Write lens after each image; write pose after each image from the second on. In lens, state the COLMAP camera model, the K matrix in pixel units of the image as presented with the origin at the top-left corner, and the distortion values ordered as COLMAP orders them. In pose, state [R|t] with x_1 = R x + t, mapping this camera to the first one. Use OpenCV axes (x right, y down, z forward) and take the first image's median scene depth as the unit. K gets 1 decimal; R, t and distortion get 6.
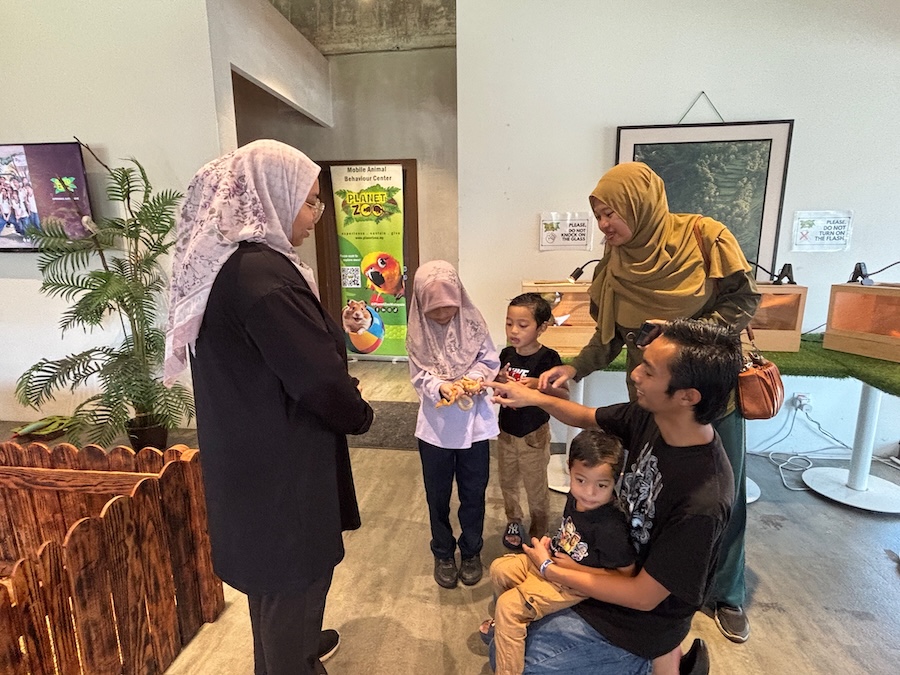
lens RADIAL K [[480.1, 0, 455.6], [0, 480.1, 341.8], [0, 0, 1]] dist [0.004068, -0.006996]
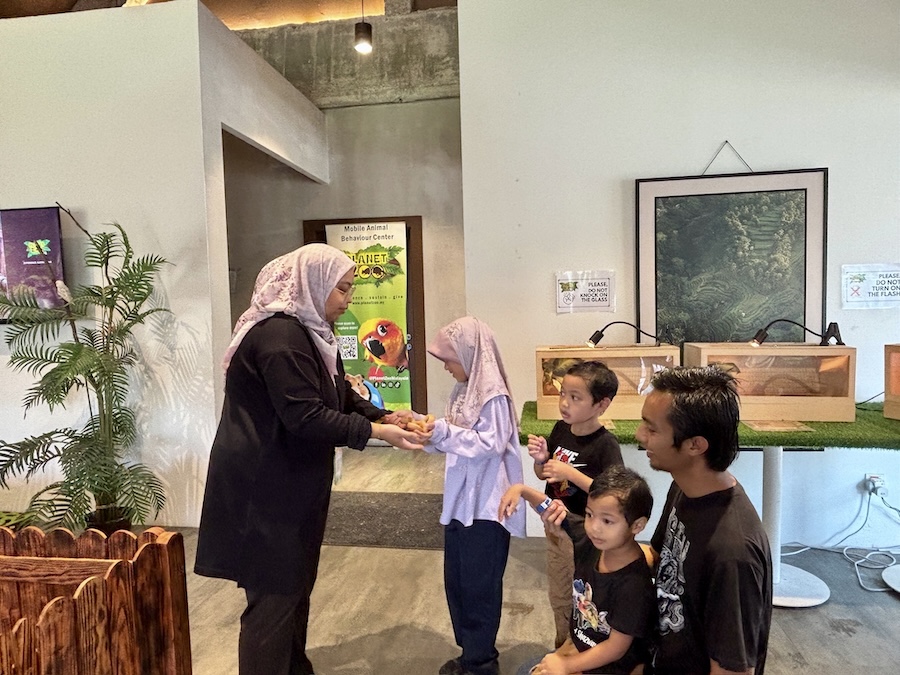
lens RADIAL K [[587.2, 0, 457.5], [0, 587.2, 347.3], [0, 0, 1]] dist [0.027083, -0.031396]
pose [[0.999544, -0.014517, -0.026478, 0.018512], [0.010784, 0.990642, -0.136062, 0.019627], [0.028205, 0.135715, 0.990346, -0.078218]]
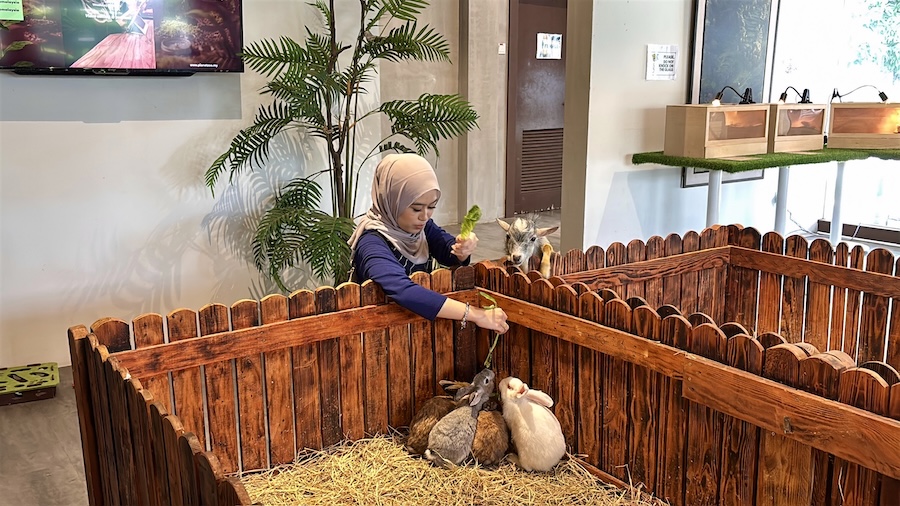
lens RADIAL K [[807.2, 0, 455.5], [0, 807.2, 254.0], [0, 0, 1]] dist [-0.014913, -0.001731]
pose [[0.745162, -0.131180, 0.653855, -1.370432], [0.139879, 0.989397, 0.039086, 0.067258], [-0.652049, 0.062335, 0.755610, -0.067681]]
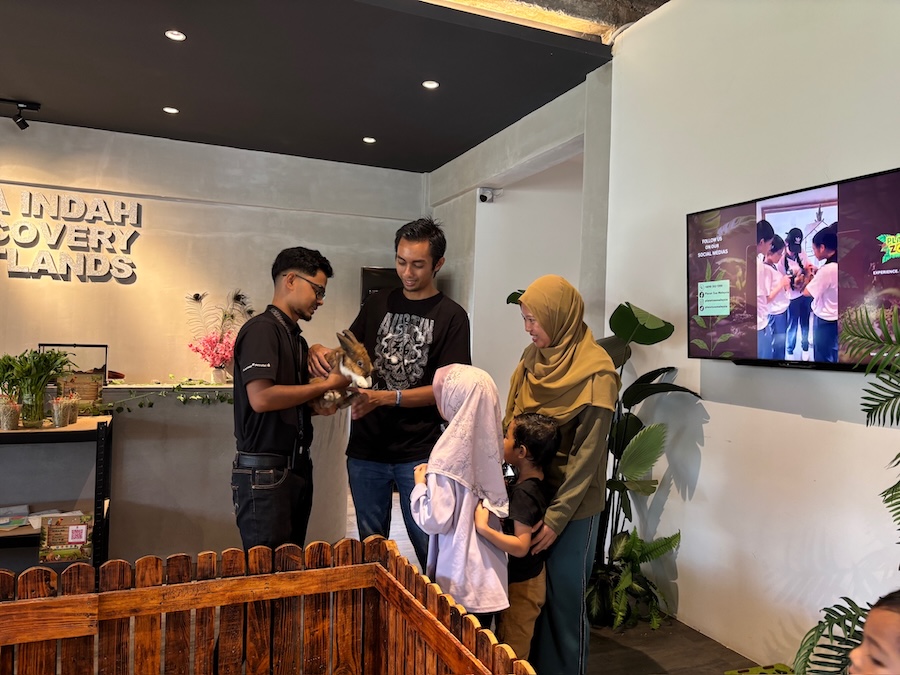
lens RADIAL K [[689.5, 0, 447.2], [0, 689.5, 335.4], [0, 0, 1]] dist [0.026792, -0.022931]
pose [[0.498579, 0.012582, -0.866753, -0.429630], [-0.203893, 0.973544, -0.103153, -0.060523], [0.842524, 0.228155, 0.487954, 0.256753]]
